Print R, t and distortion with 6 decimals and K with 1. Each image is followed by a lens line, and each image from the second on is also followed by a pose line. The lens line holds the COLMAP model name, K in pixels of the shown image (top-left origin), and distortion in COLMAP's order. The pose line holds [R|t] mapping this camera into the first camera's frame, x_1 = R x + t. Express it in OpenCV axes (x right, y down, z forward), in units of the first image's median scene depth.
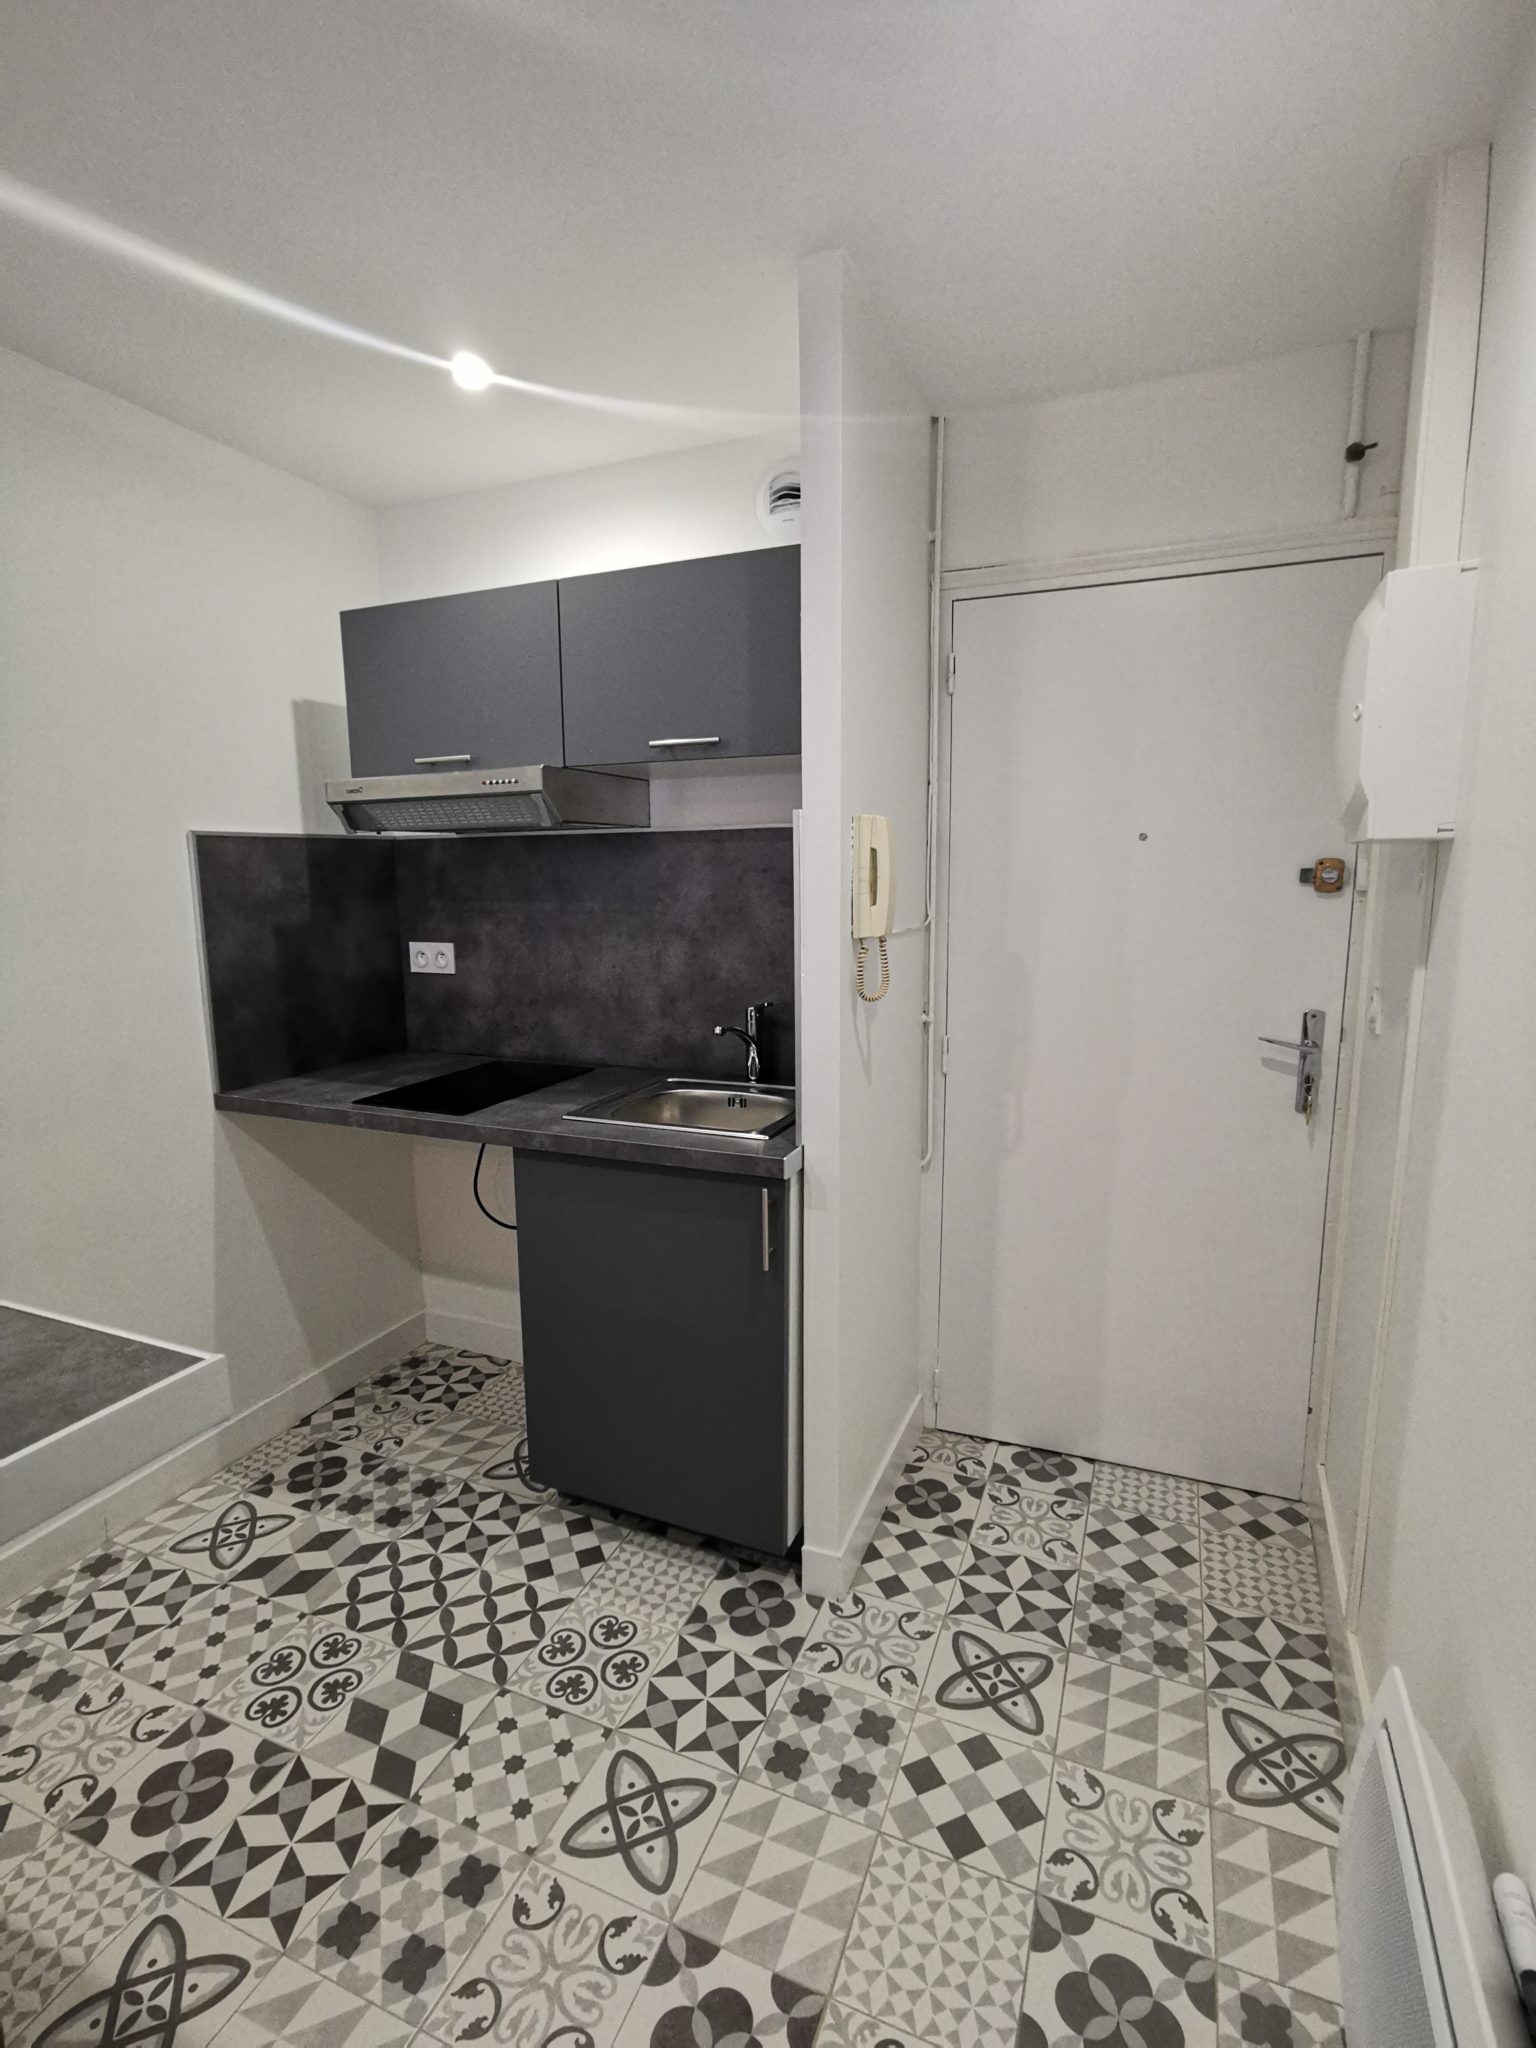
lens RADIAL K [[984.0, 0, 777.5], [0, 984.0, 1027.0], [0, 0, 1]] dist [0.005631, 0.000434]
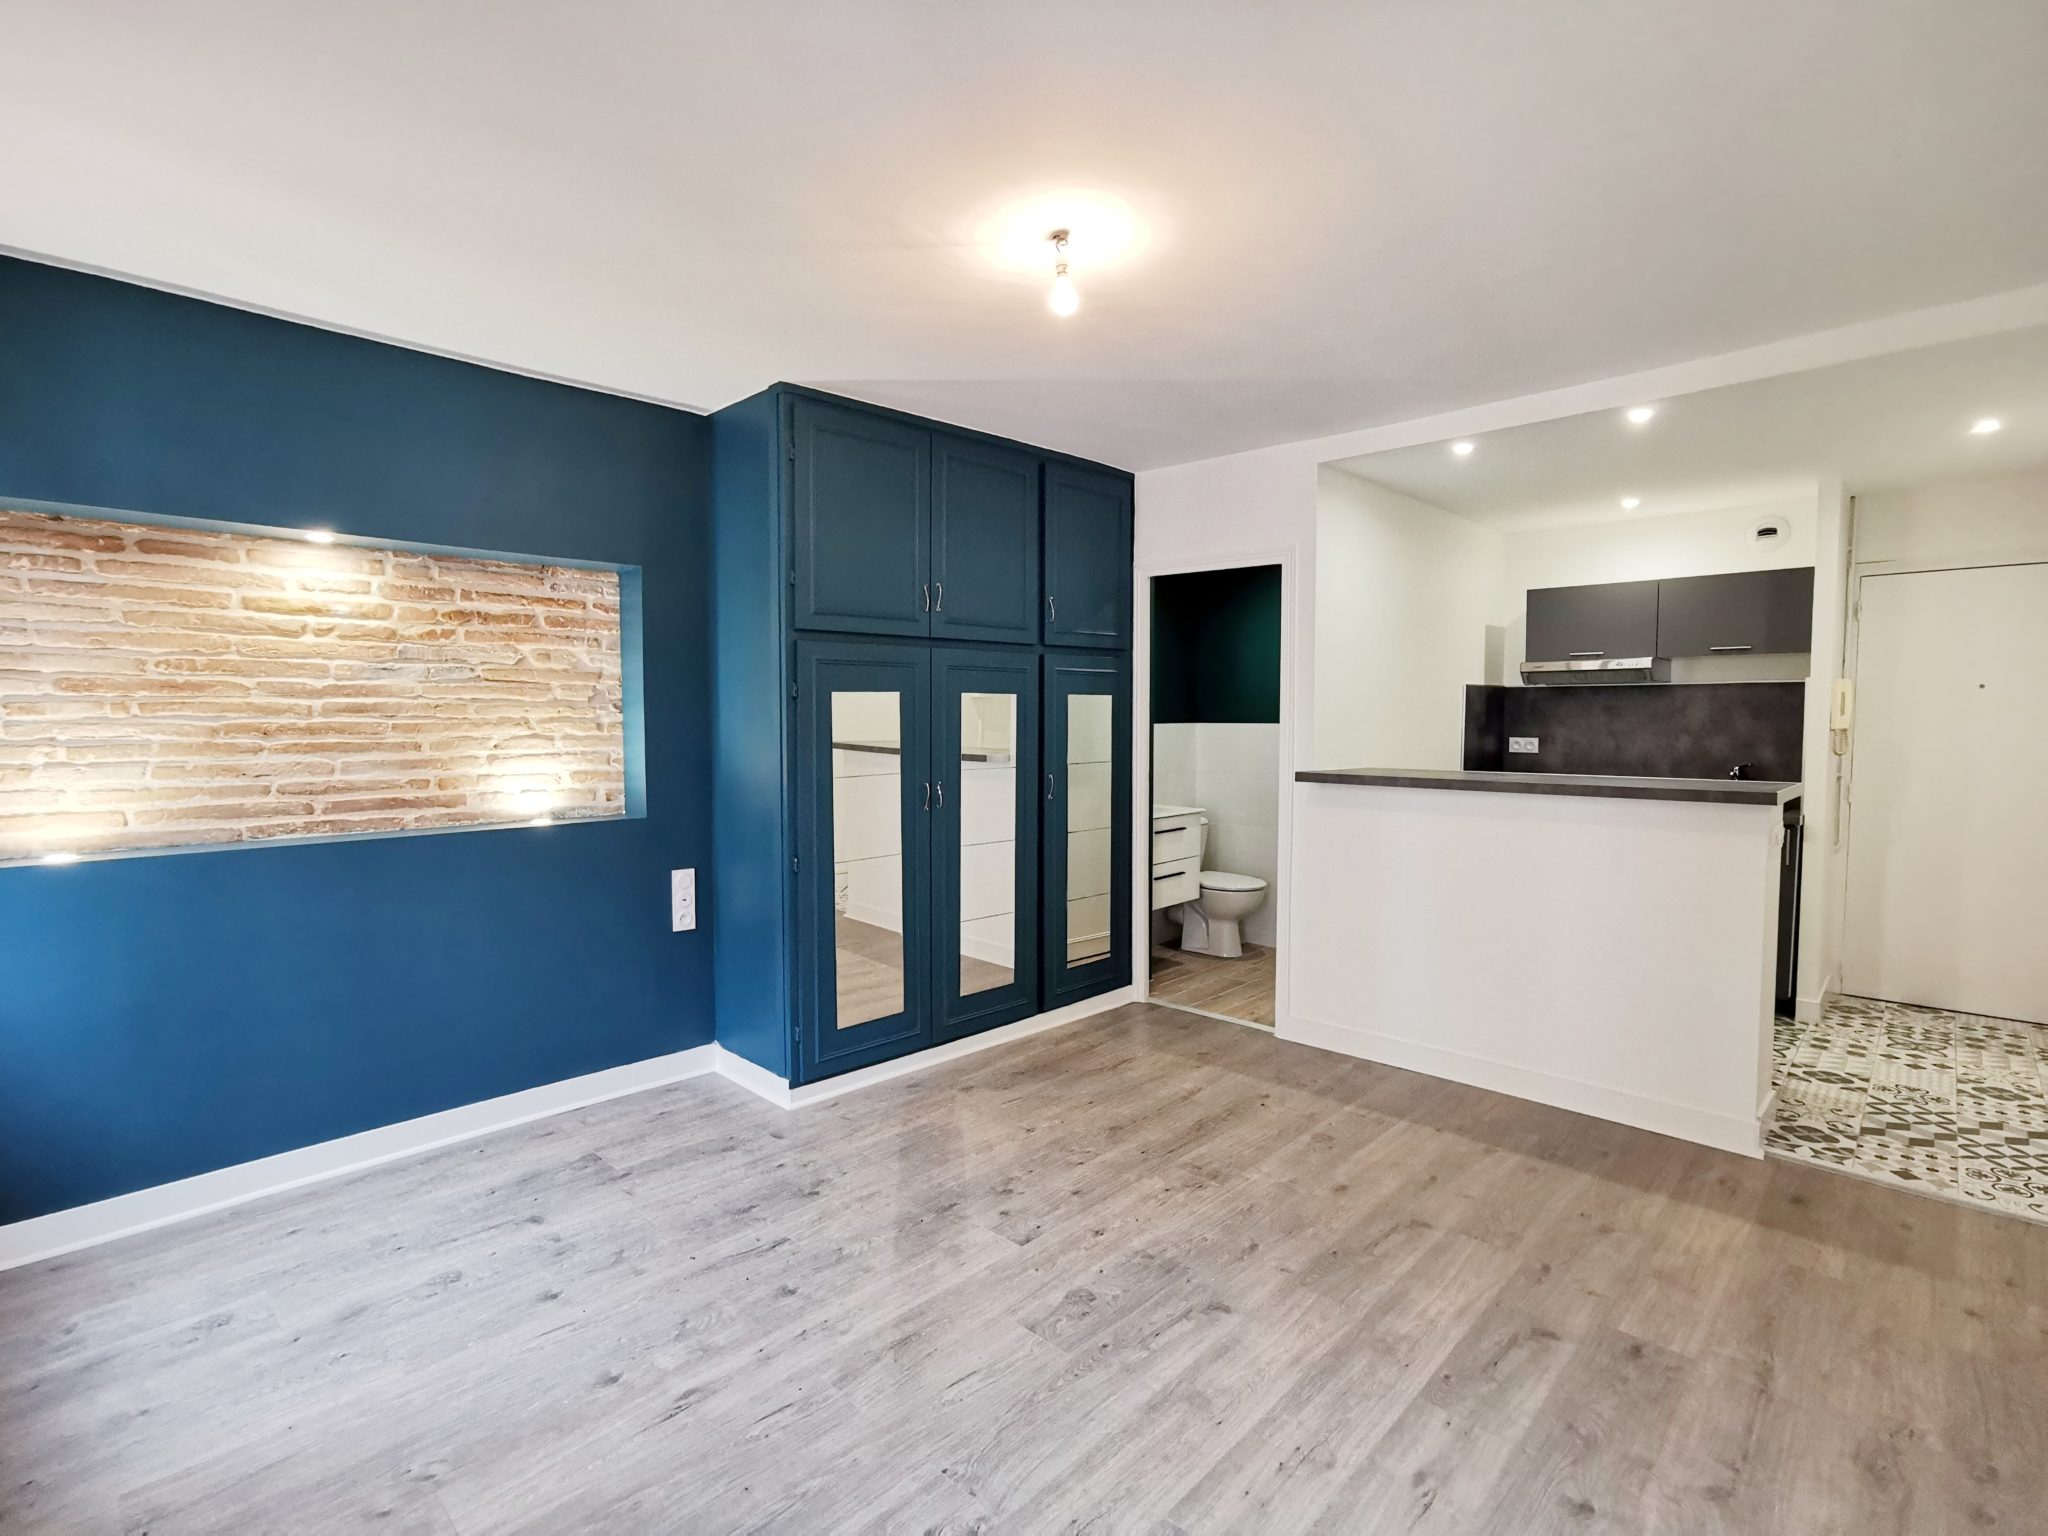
lens RADIAL K [[984.0, 0, 1013.0], [0, 984.0, 764.1], [0, 0, 1]] dist [0.005631, 0.000434]
pose [[0.930741, 0.026967, -0.364683, -0.944321], [-0.068540, 0.992468, -0.101537, 0.398269], [0.359198, 0.119501, 0.925579, -2.030334]]
